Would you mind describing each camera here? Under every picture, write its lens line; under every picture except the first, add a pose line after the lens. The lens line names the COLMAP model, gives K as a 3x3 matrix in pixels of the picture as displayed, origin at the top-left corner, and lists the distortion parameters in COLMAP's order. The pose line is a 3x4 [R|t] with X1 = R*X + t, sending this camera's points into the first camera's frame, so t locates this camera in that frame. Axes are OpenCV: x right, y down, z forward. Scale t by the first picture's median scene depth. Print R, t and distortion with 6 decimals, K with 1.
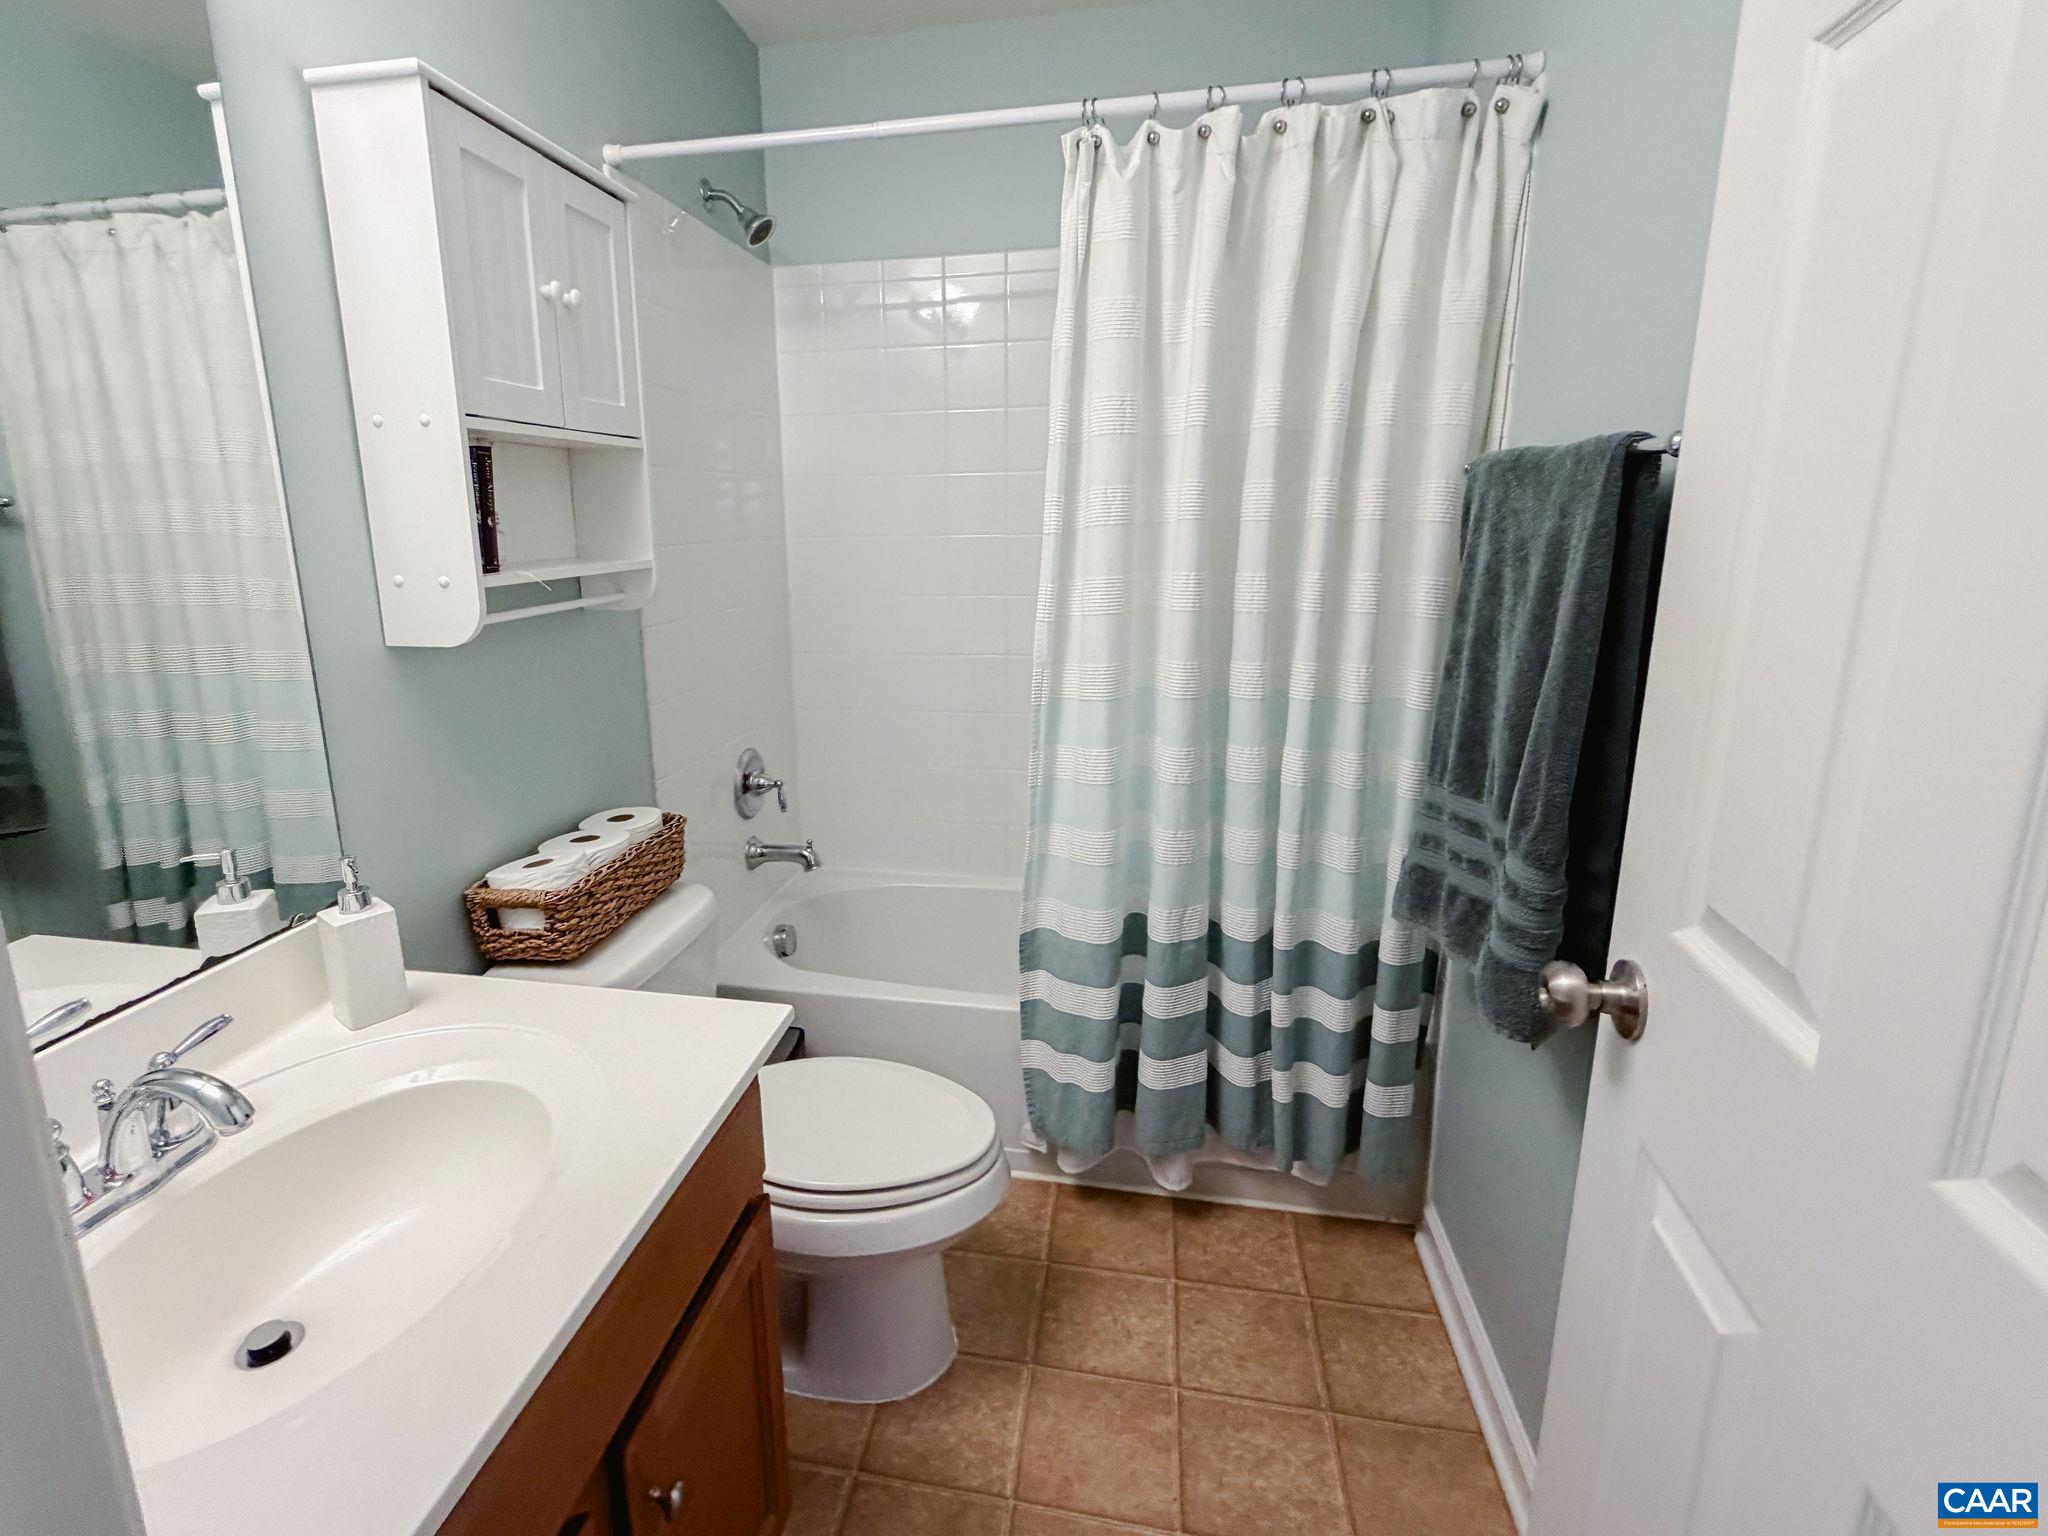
lens RADIAL K [[963.5, 0, 948.9], [0, 963.5, 769.3], [0, 0, 1]] dist [-0.001276, -0.001377]
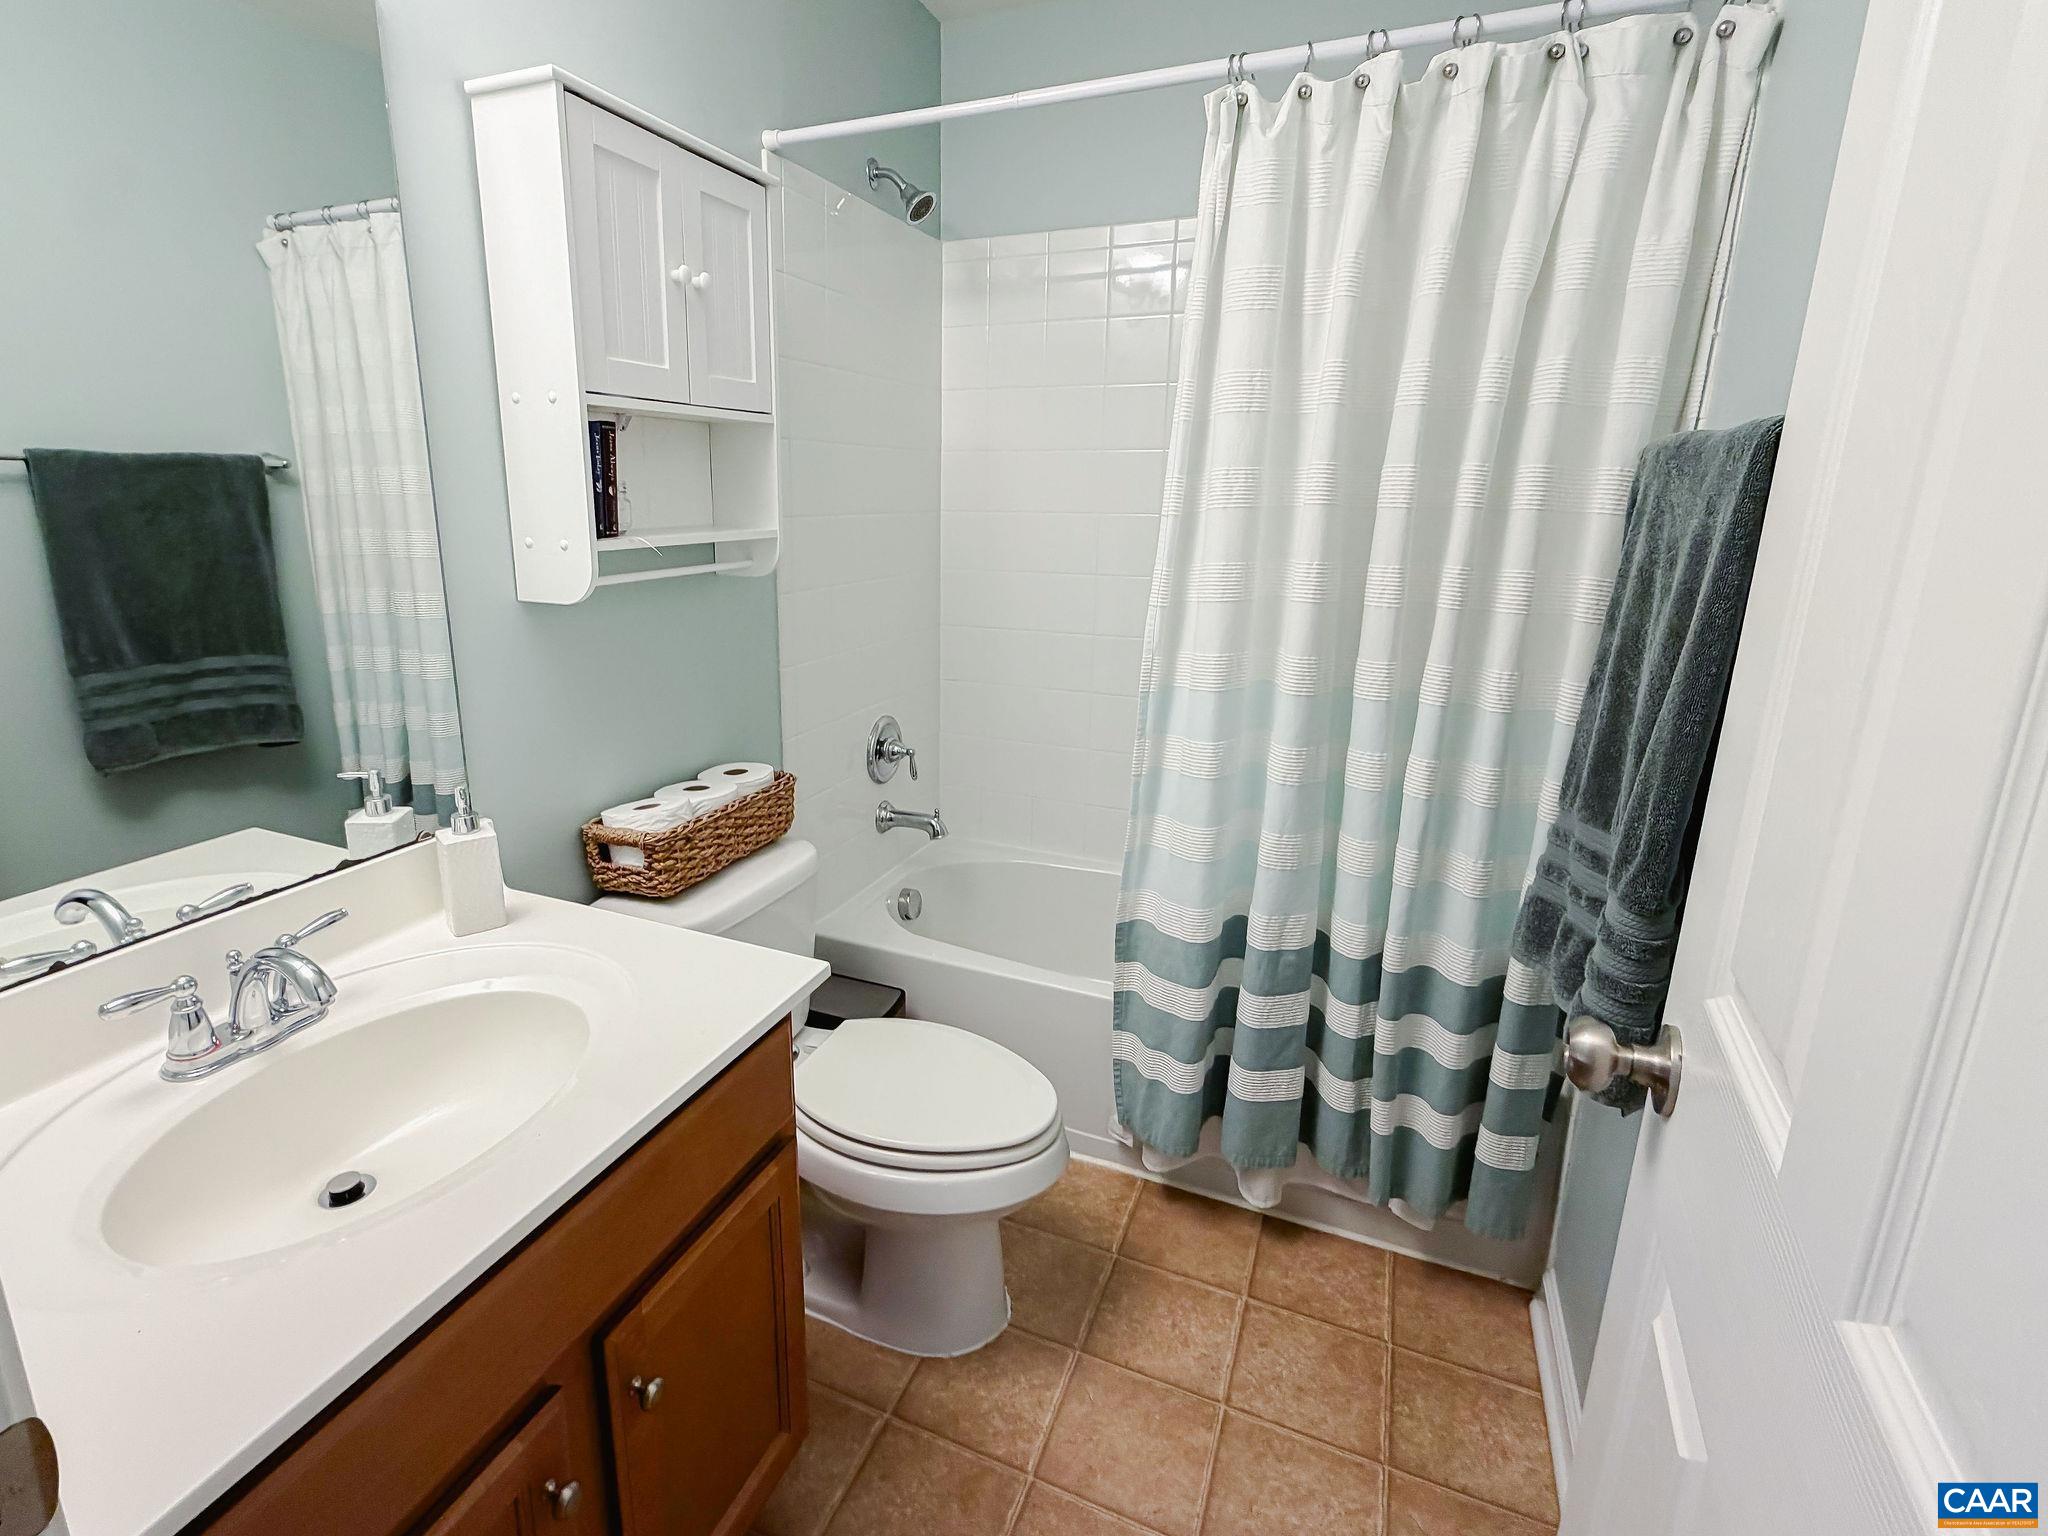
lens RADIAL K [[963.5, 0, 948.9], [0, 963.5, 769.3], [0, 0, 1]] dist [-0.001276, -0.001377]
pose [[0.974822, 0.082225, -0.207271, 0.116543], [-0.076927, 0.996474, 0.033505, -0.006595], [0.209295, -0.016716, 0.977710, 0.005430]]
